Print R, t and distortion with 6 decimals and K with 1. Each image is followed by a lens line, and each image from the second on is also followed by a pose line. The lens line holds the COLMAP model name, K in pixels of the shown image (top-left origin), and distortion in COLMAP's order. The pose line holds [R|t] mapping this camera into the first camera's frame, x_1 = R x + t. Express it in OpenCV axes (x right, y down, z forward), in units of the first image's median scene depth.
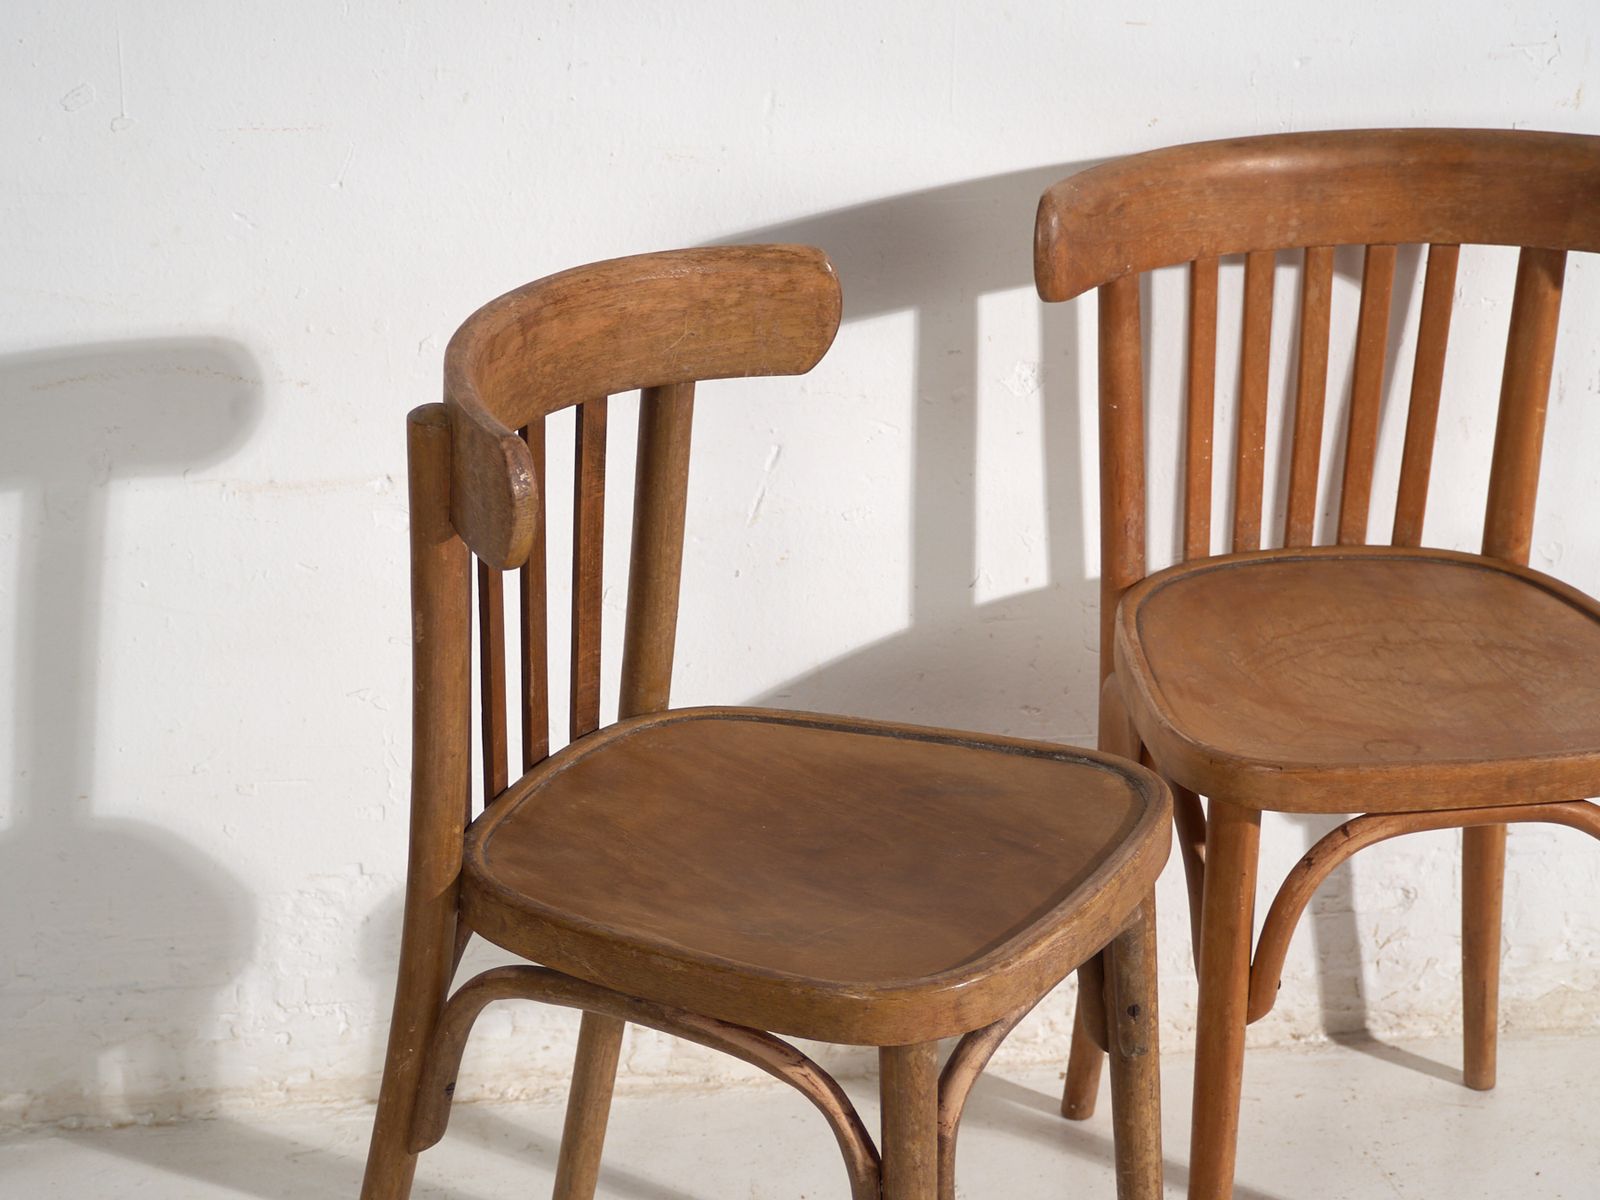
lens RADIAL K [[4473.4, 0, 677.8], [0, 4473.4, 620.8], [0, 0, 1]] dist [0.100164, 0.000000]
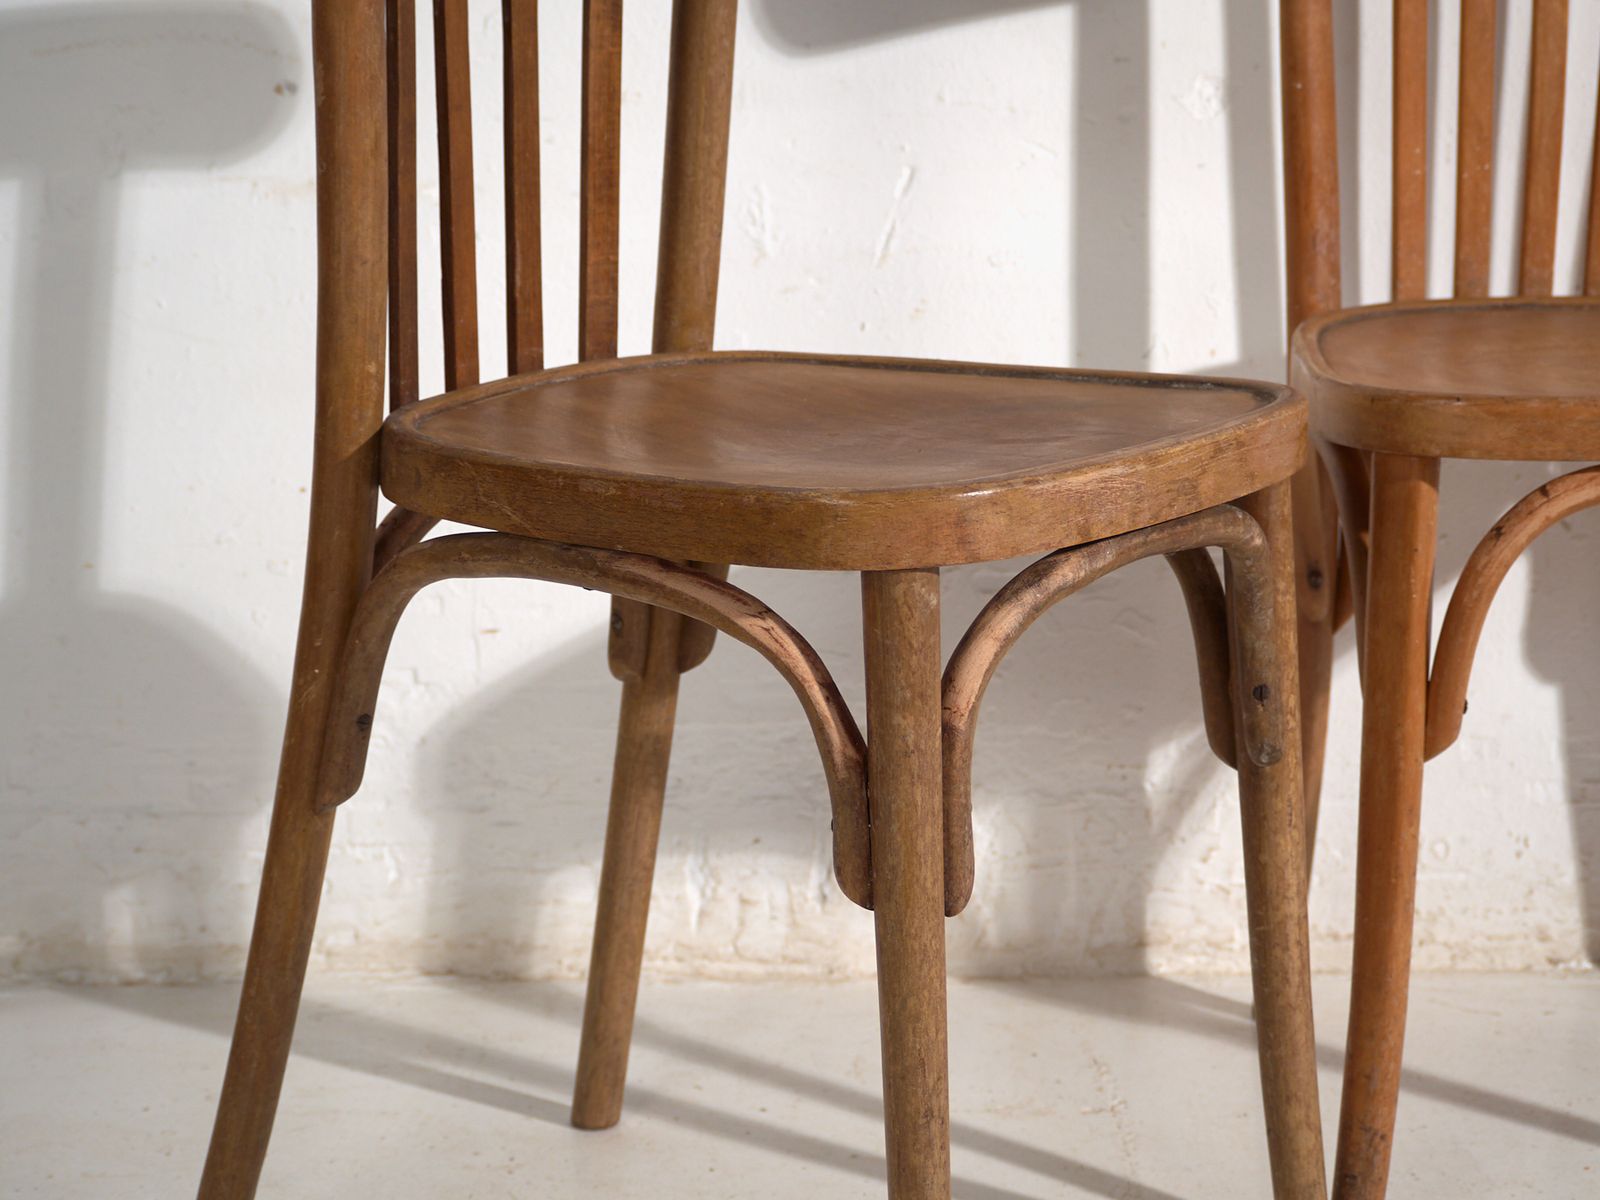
lens RADIAL K [[4033.1, 0, 778.5], [0, 4033.1, 541.5], [0, 0, 1]] dist [0.028437, 0.000000]
pose [[0.993125, 0.019898, -0.115351, 0.091776], [-0.040008, 0.983801, -0.174742, 0.173894], [0.110005, 0.178156, 0.977834, 0.278015]]
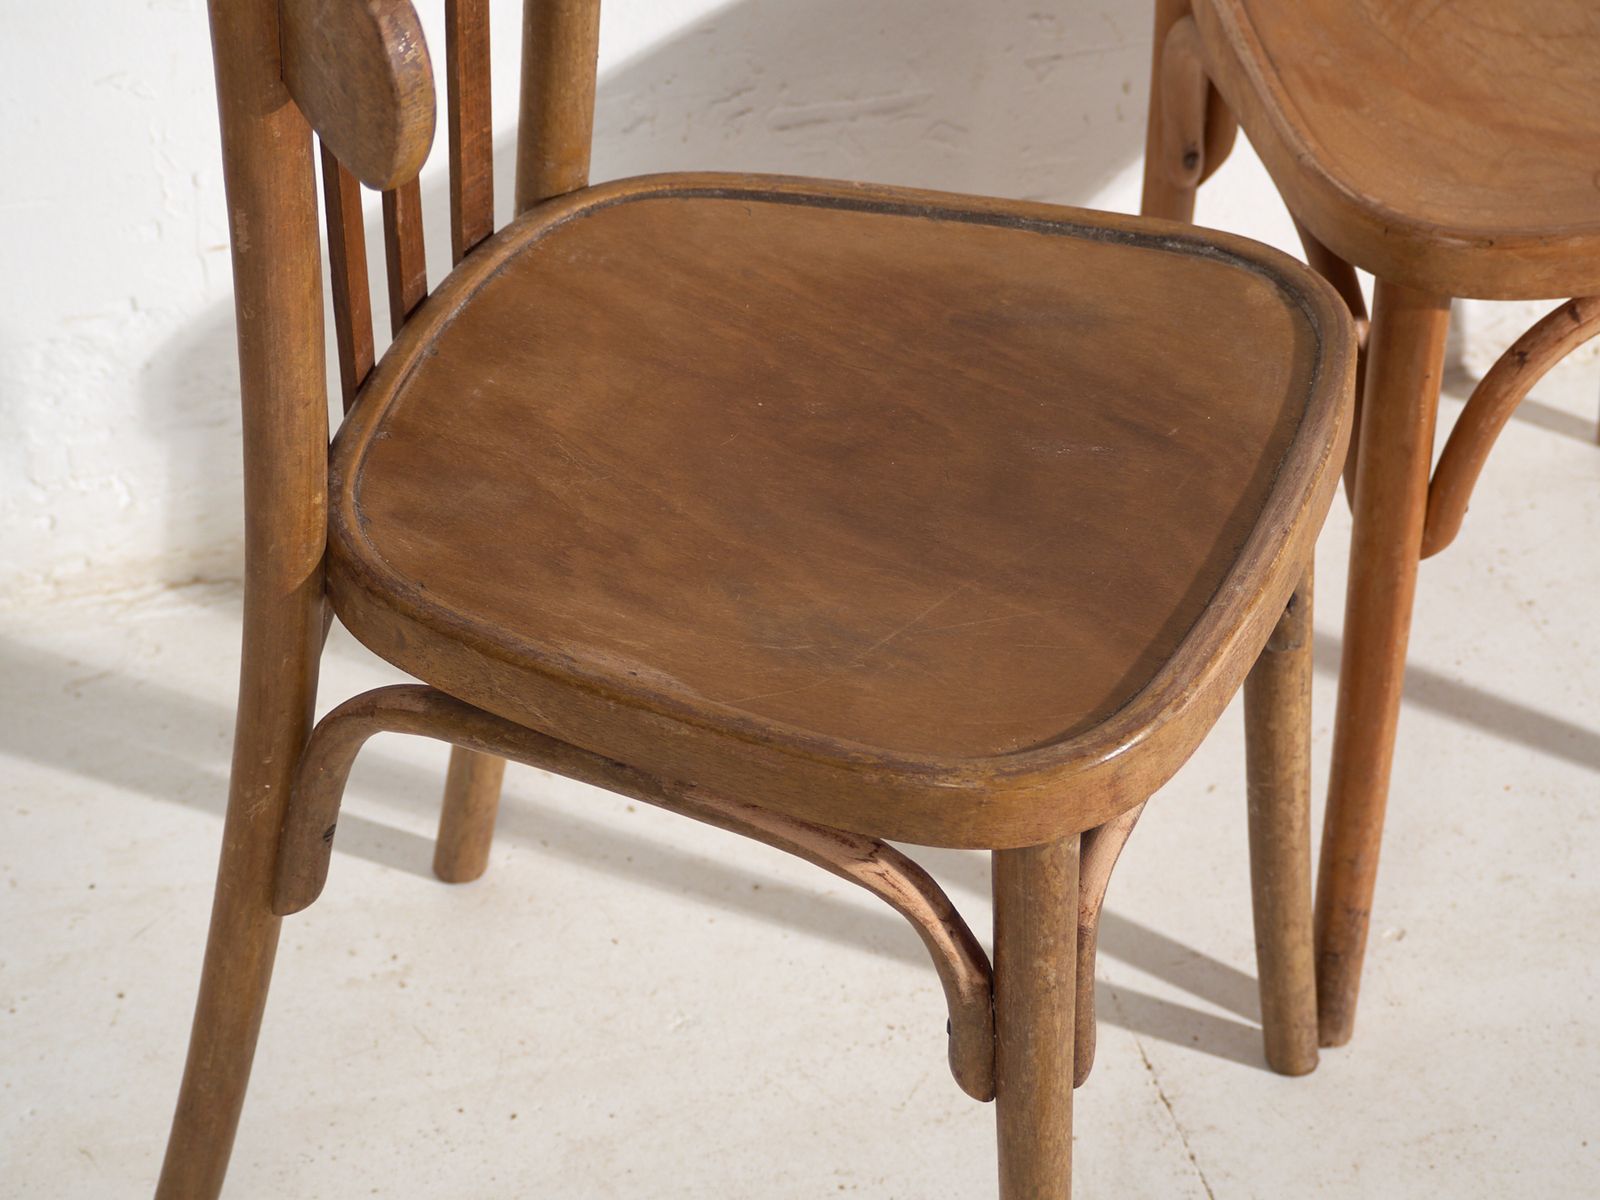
lens RADIAL K [[4361.0, 0, 795.6], [0, 4361.0, 557.3], [0, 0, 1]] dist [0.062600, 0.000000]
pose [[0.993562, -0.070821, 0.088425, -0.032392], [0.042874, 0.957524, 0.285148, -0.109334], [-0.104863, -0.279521, 0.954396, 0.332383]]
